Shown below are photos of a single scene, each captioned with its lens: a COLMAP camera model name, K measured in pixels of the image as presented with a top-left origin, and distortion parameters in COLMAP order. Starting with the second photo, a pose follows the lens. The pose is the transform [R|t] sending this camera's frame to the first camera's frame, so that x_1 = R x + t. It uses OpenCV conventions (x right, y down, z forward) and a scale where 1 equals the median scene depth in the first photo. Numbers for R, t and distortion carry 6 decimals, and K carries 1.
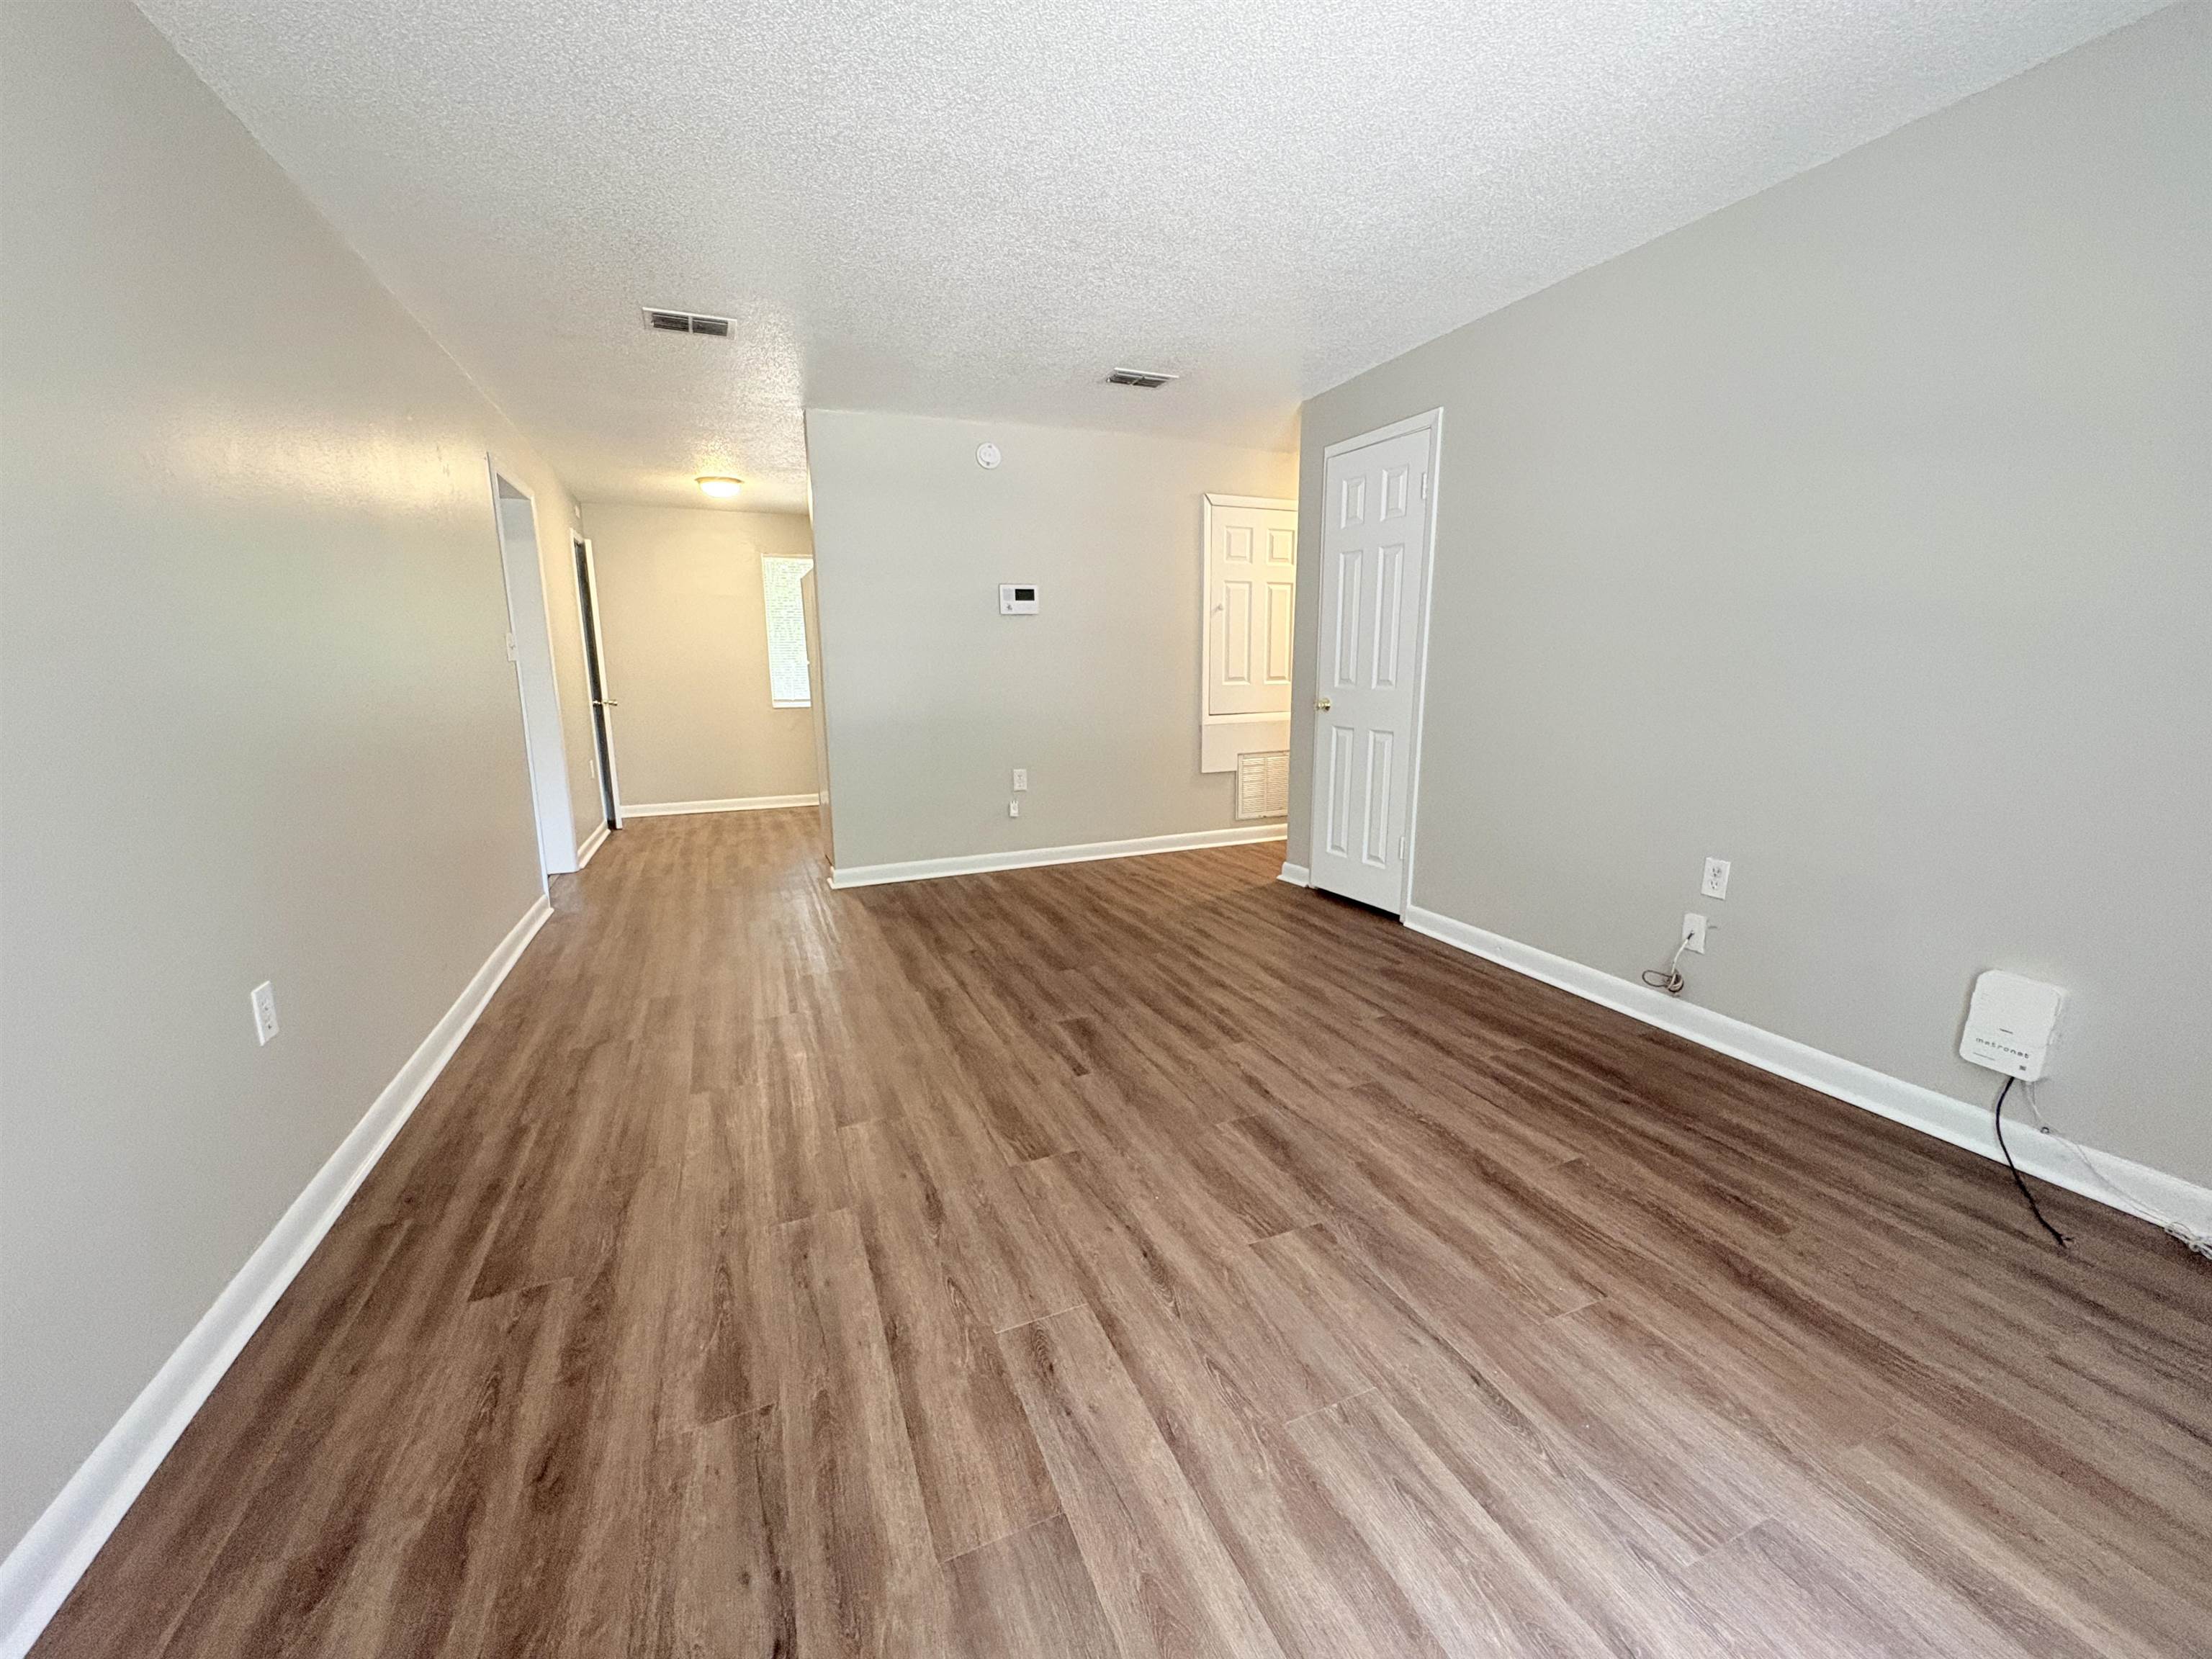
lens RADIAL K [[883.5, 0, 1104.6], [0, 883.5, 829.4], [0, 0, 1]] dist [0.000422, 0.000395]
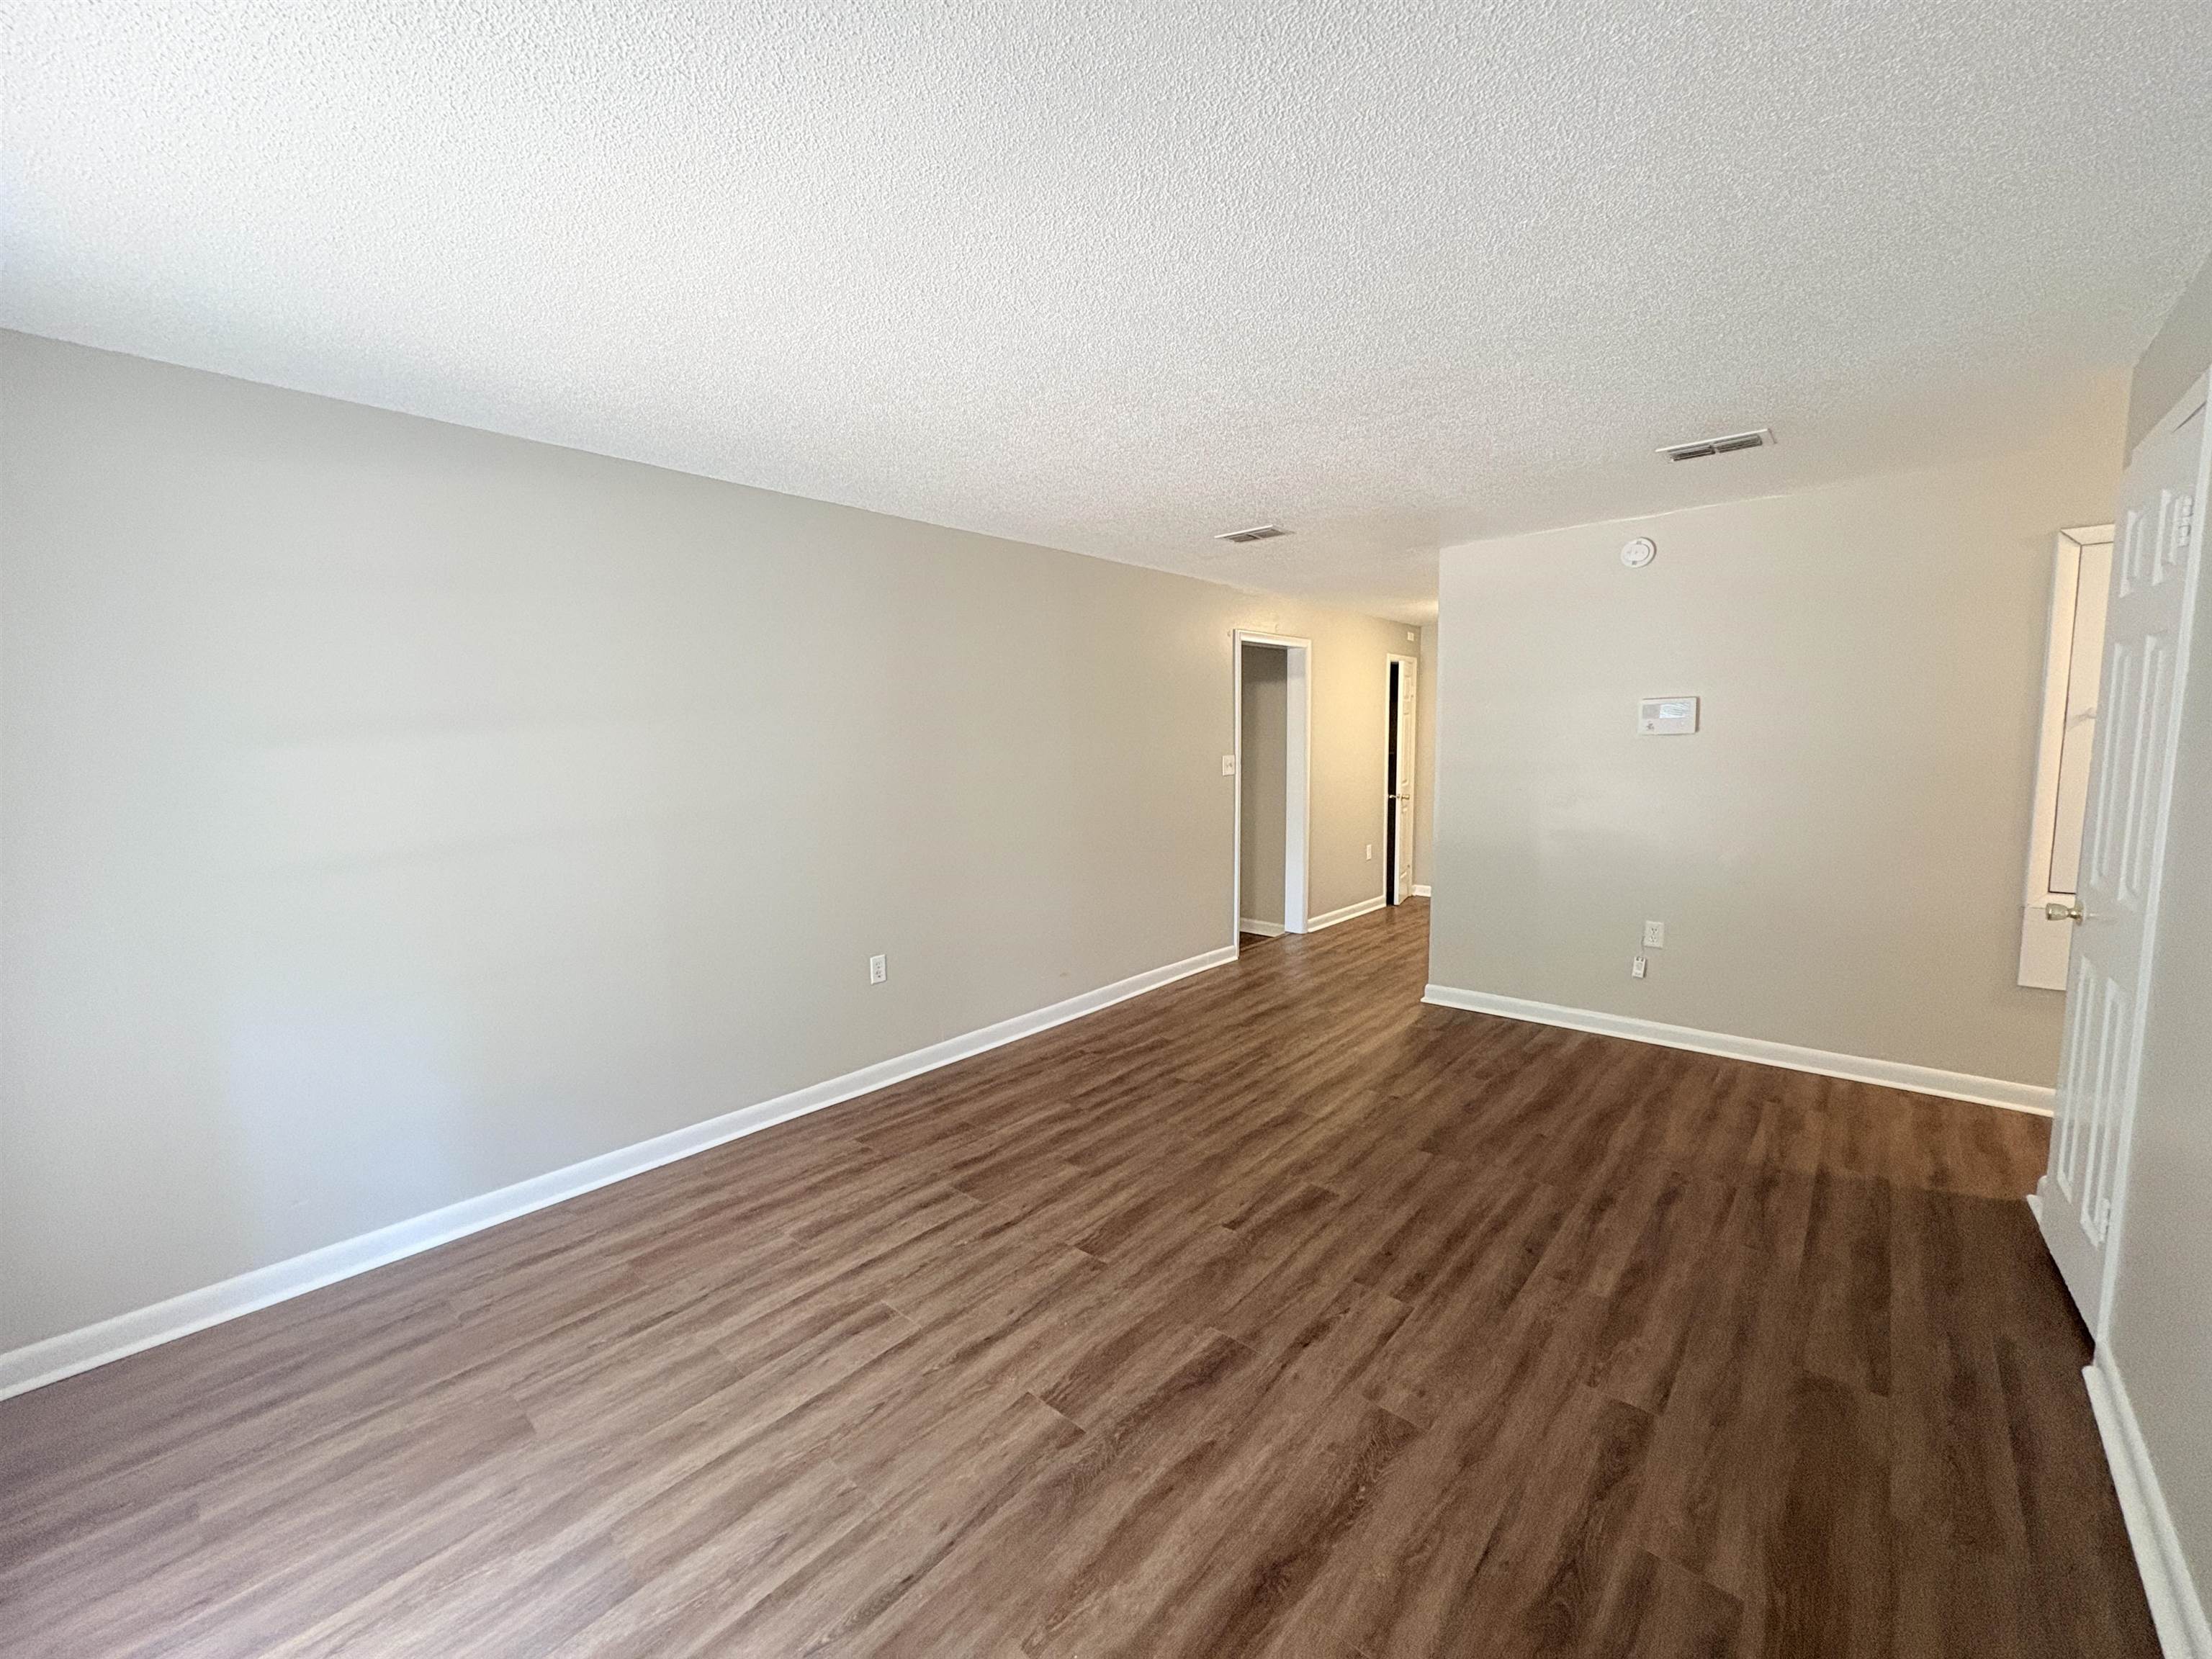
lens RADIAL K [[883.5, 0, 1101.2], [0, 883.5, 826.6], [0, 0, 1]] dist [0.000422, 0.000395]
pose [[0.428961, 0.095377, -0.898274, 0.808726], [-0.157793, 0.987033, 0.029450, -0.194050], [0.889435, 0.129108, 0.438448, 0.368160]]
